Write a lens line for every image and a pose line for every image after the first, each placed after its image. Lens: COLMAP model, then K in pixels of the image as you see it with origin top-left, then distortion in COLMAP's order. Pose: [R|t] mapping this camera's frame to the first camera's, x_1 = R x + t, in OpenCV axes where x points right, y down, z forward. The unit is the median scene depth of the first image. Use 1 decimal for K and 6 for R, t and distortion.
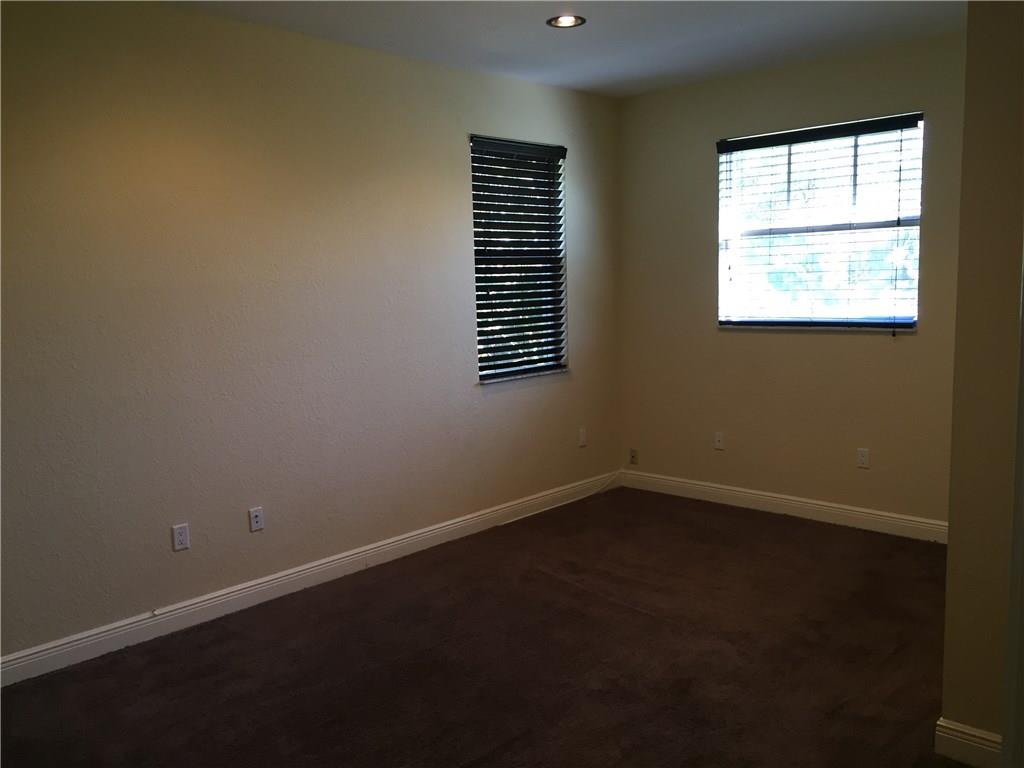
lens RADIAL K [[871.0, 0, 516.4], [0, 871.0, 381.9], [0, 0, 1]] dist [0.075242, -0.111903]
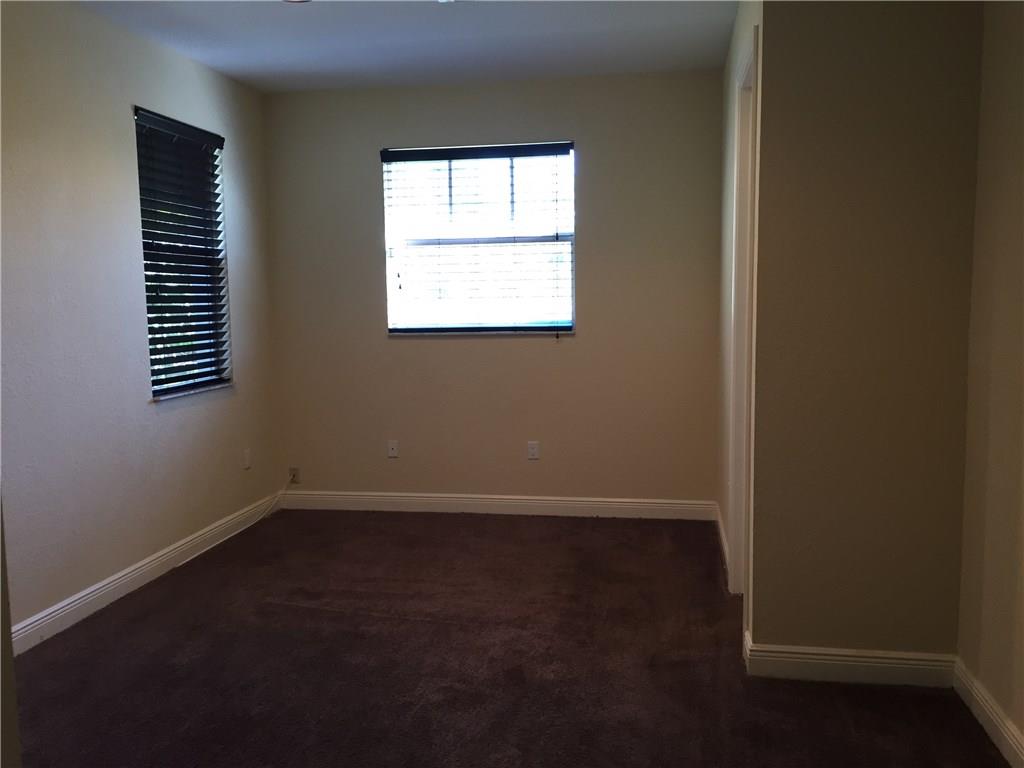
lens RADIAL K [[871.0, 0, 516.4], [0, 871.0, 381.9], [0, 0, 1]] dist [0.075242, -0.111903]
pose [[0.834507, -0.038919, 0.549621, -0.207715], [0.058770, 0.998099, -0.018557, 0.019413], [-0.547854, 0.047787, 0.835208, 0.092131]]
